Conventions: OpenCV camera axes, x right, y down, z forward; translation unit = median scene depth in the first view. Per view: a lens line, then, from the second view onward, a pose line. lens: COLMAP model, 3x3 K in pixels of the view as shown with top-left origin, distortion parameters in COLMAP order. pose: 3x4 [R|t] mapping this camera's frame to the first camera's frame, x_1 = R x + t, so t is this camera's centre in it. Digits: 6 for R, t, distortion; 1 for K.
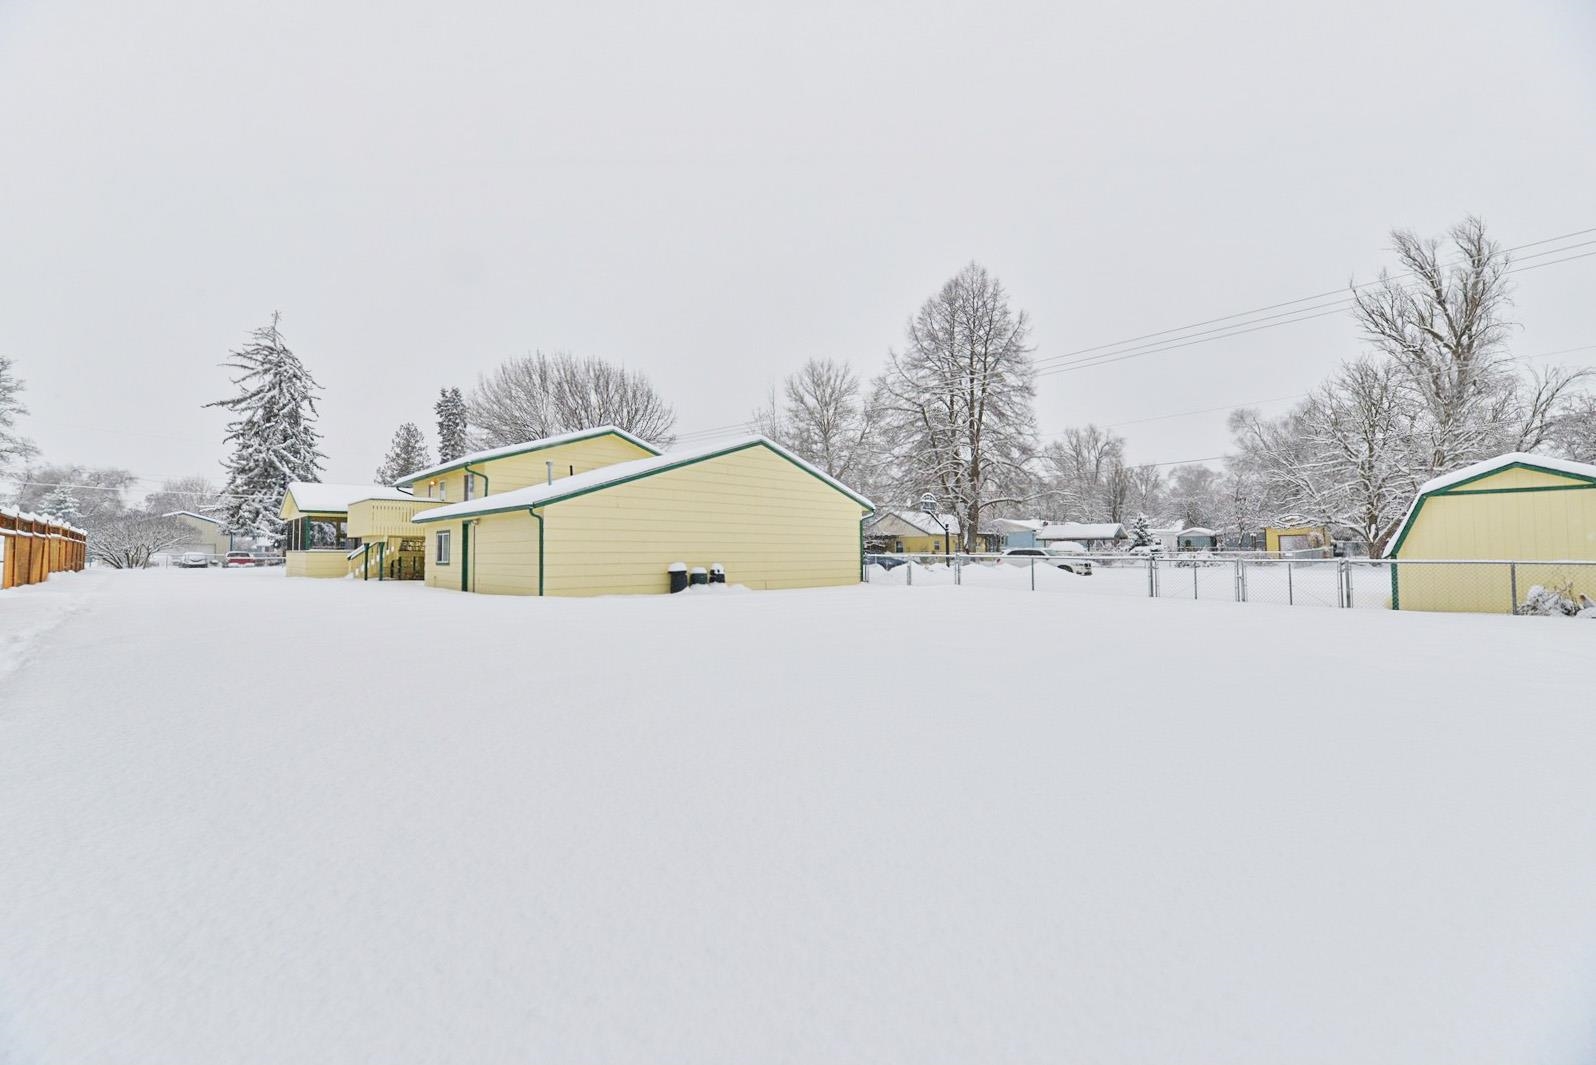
lens RADIAL K [[662.7, 0, 794.9], [0, 662.7, 525.9], [0, 0, 1]] dist [0.000675, 0.000021]
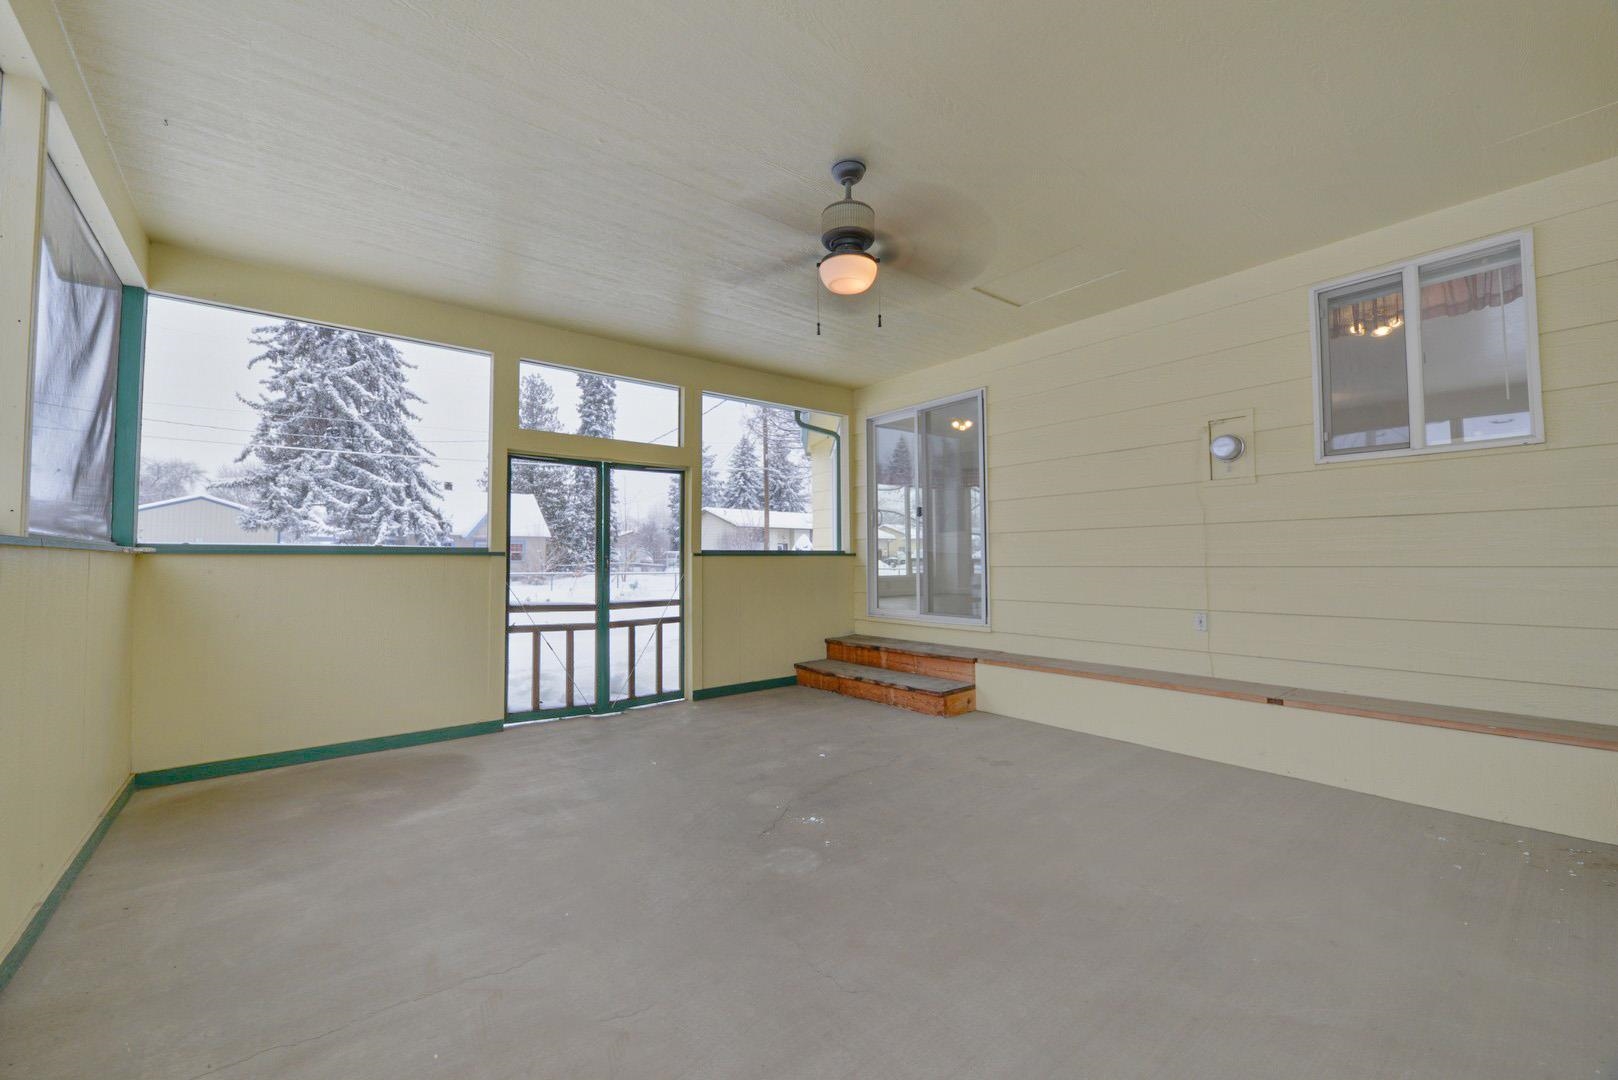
lens RADIAL K [[671.8, 0, 805.8], [0, 671.8, 533.3], [0, 0, 1]] dist [0.000675, 0.000021]
pose [[0.995131, -0.007714, -0.098260, -0.336238], [0.007829, 0.999969, 0.000779, 0.019324], [0.098251, -0.001544, 0.995161, 0.477093]]
